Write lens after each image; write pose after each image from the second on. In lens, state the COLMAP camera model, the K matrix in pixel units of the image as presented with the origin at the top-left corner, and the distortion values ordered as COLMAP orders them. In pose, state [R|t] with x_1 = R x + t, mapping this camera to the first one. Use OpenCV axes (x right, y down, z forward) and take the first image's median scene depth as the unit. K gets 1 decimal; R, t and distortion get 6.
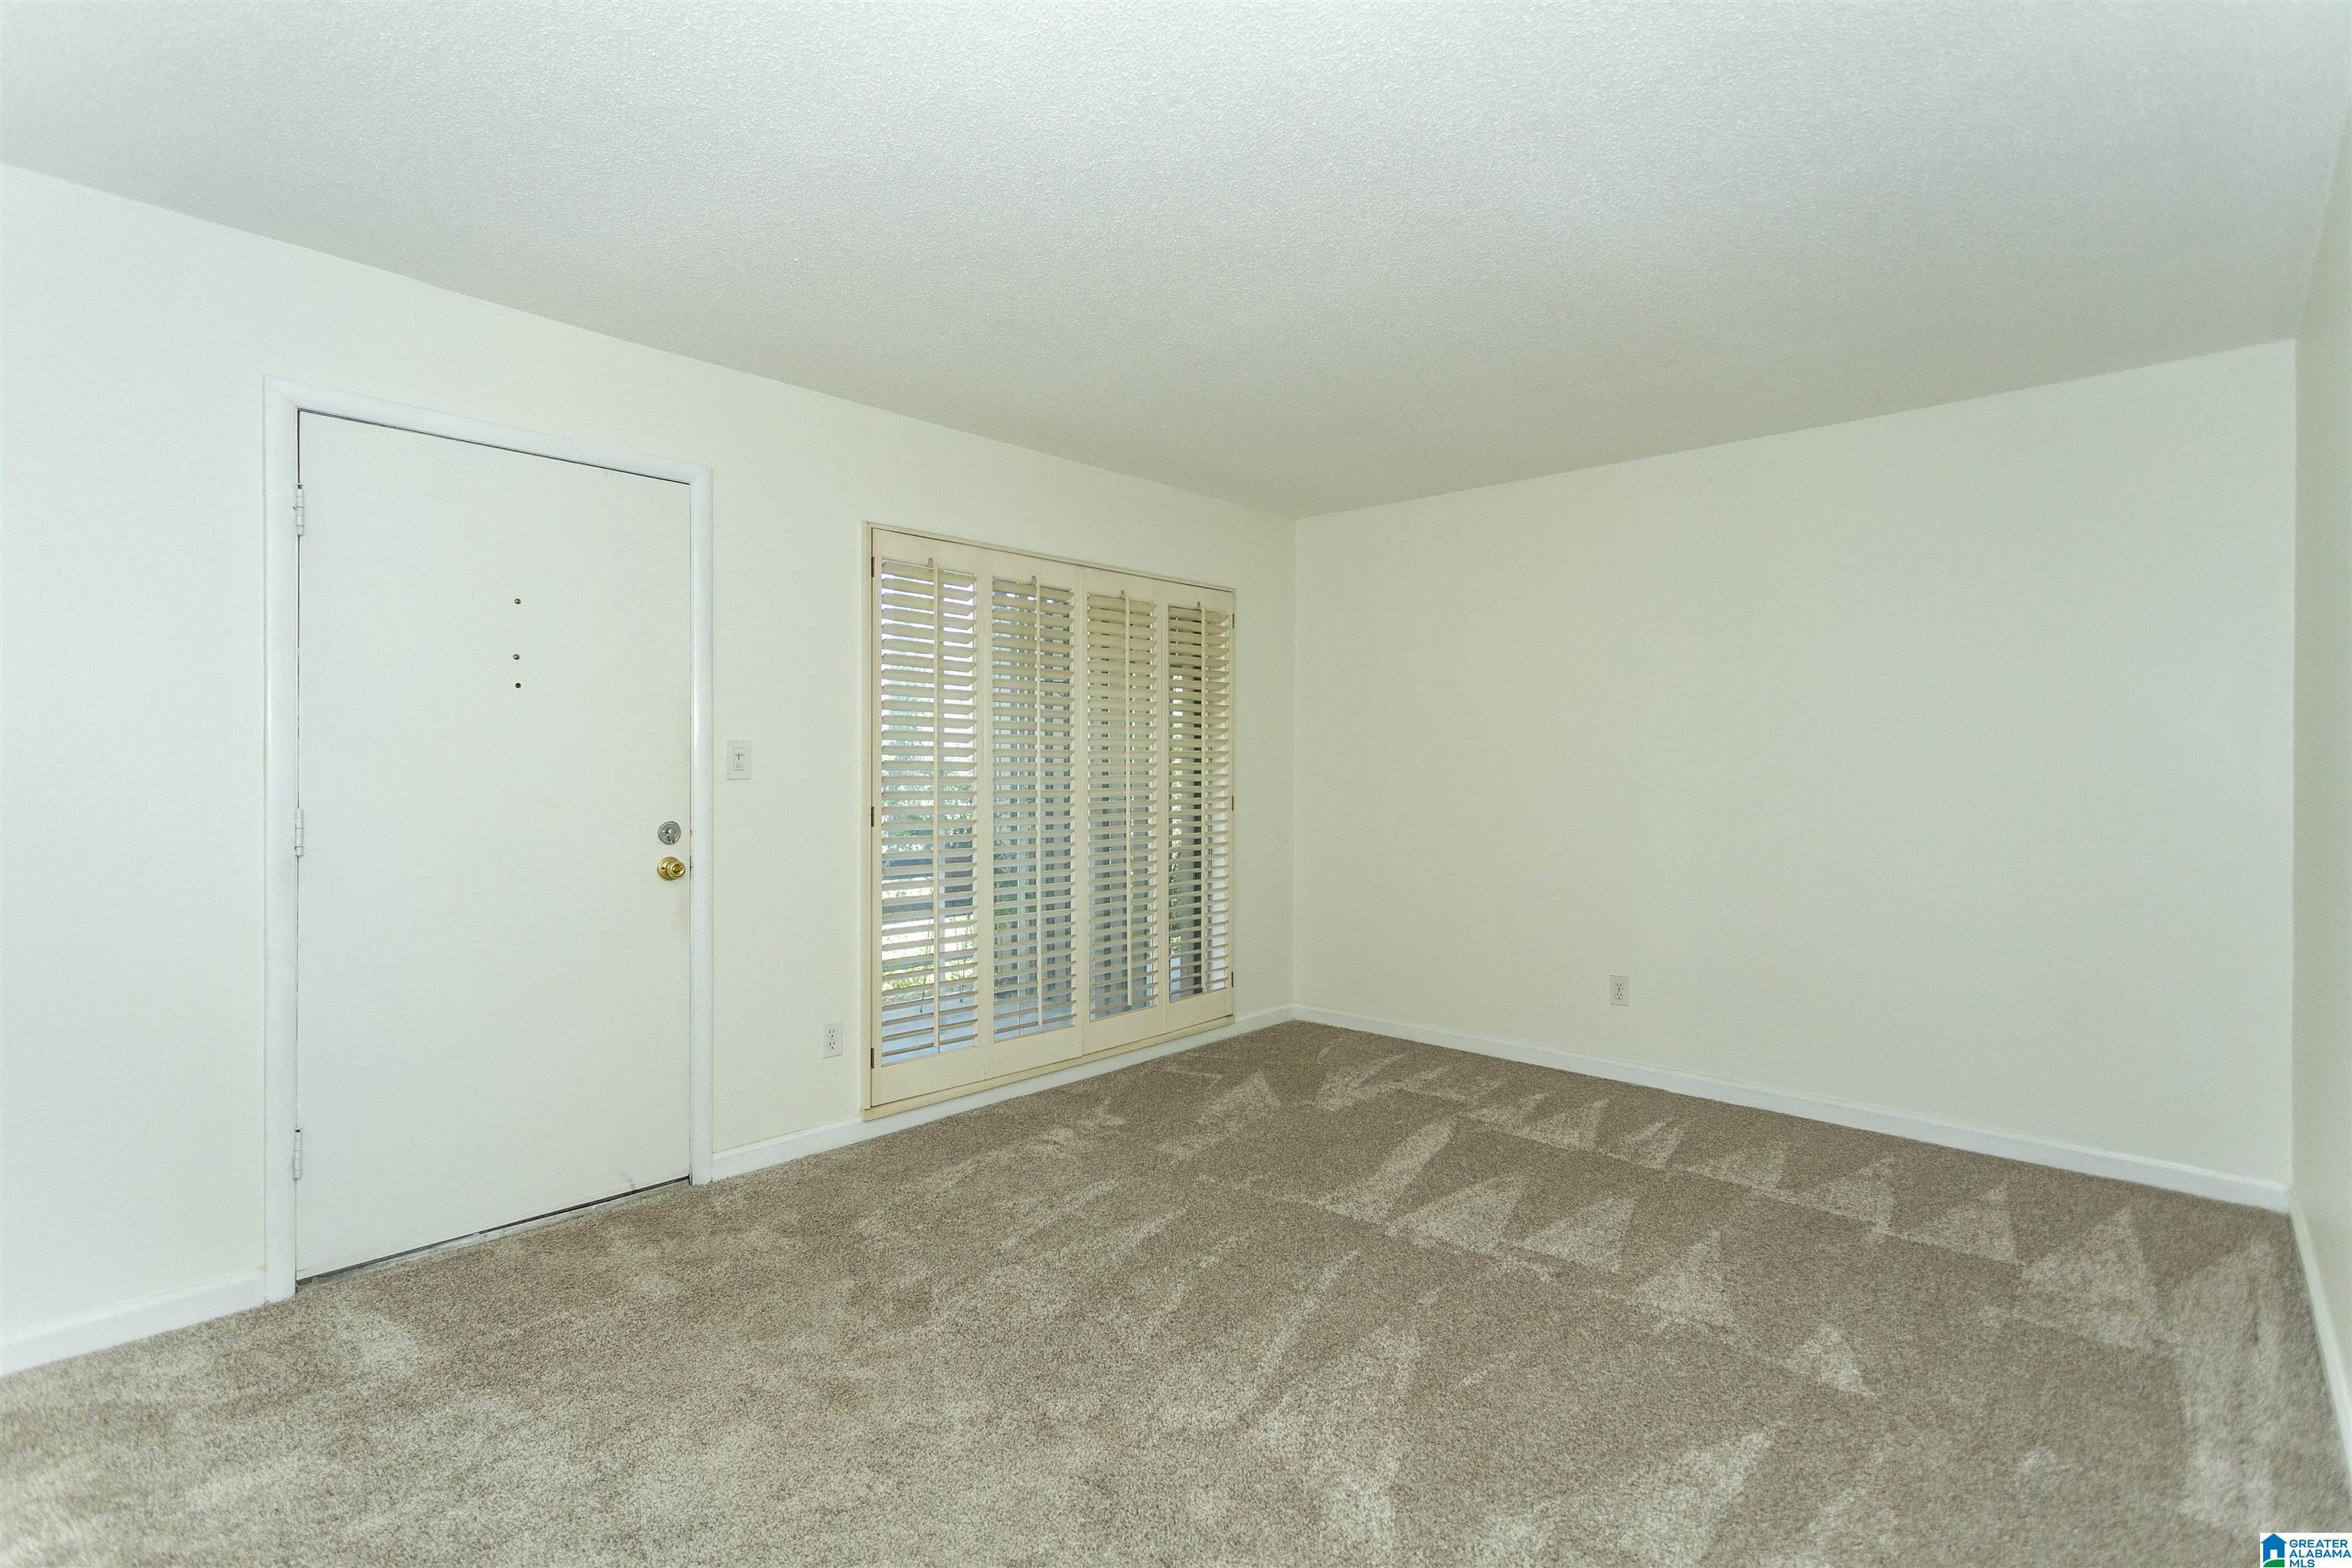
lens RADIAL K [[1122.1, 0, 1158.5], [0, 1122.1, 780.4], [0, 0, 1]] dist [-0.000273, 0.000810]
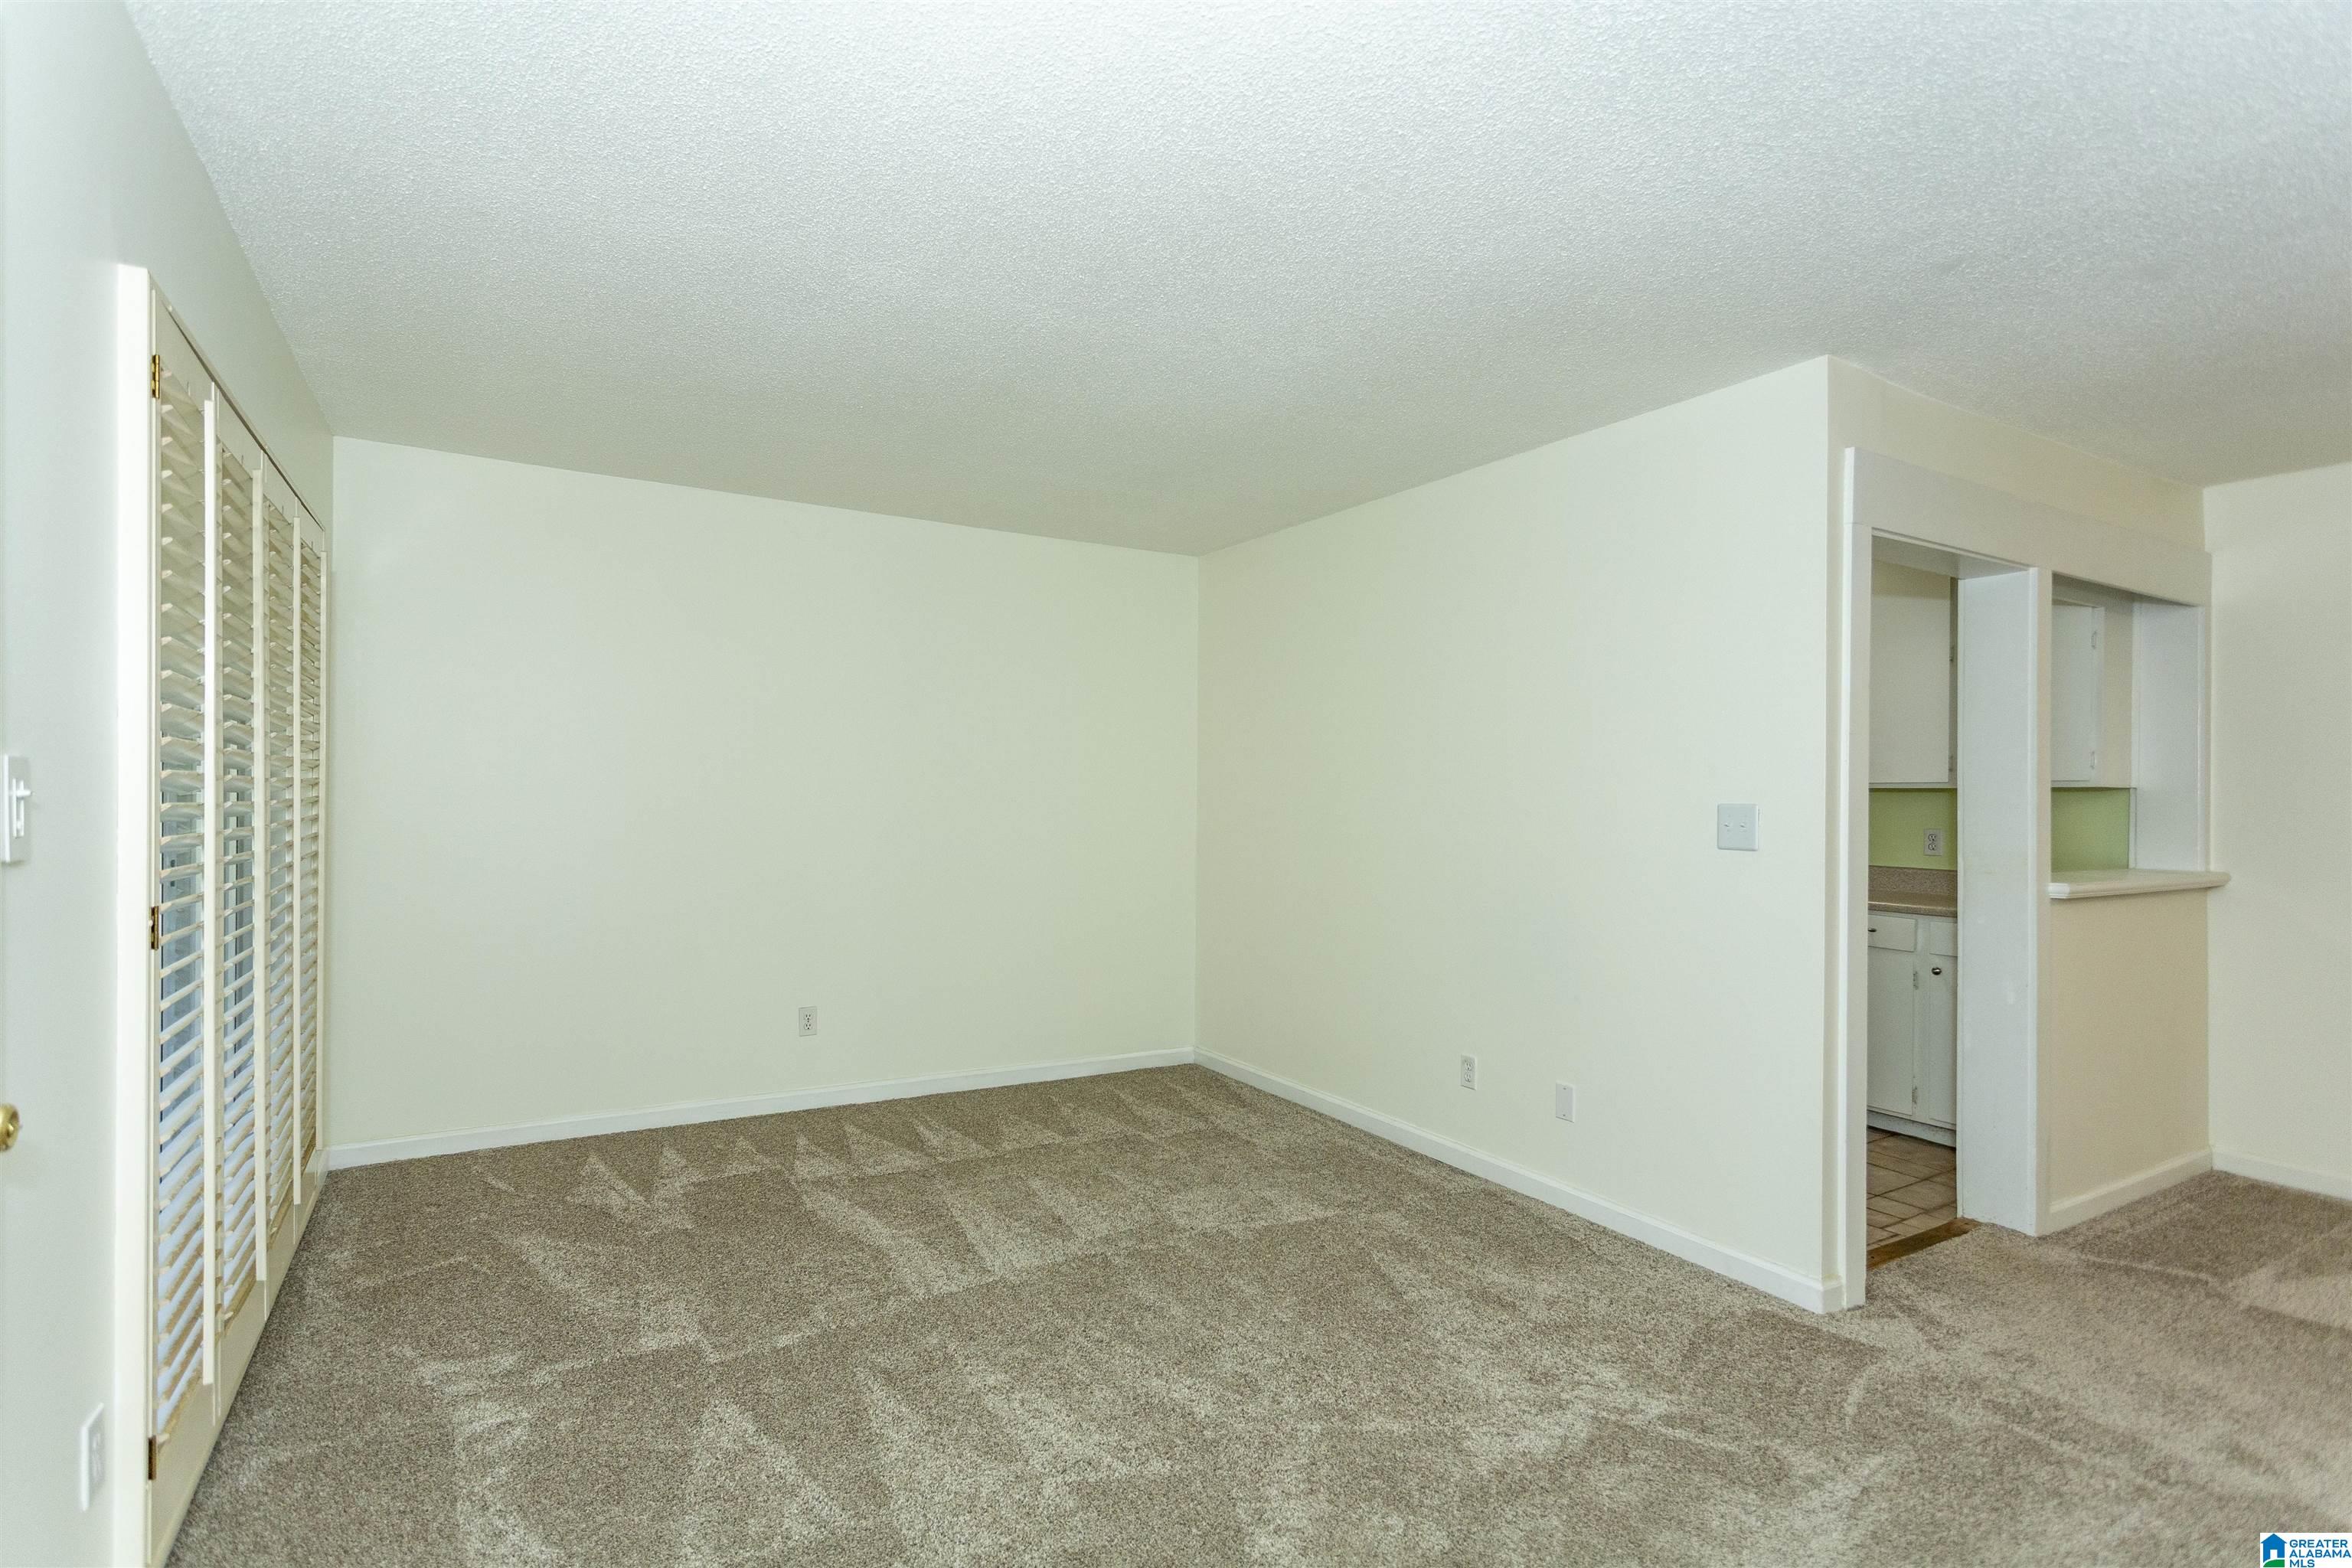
lens RADIAL K [[1122.1, 0, 1166.5], [0, 1122.1, 792.0], [0, 0, 1]] dist [-0.000273, 0.000810]
pose [[0.276344, 0.009035, 0.961016, -0.557863], [-0.002528, 0.999959, -0.008674, -0.012507], [-0.961056, -0.000033, 0.276355, 0.477353]]
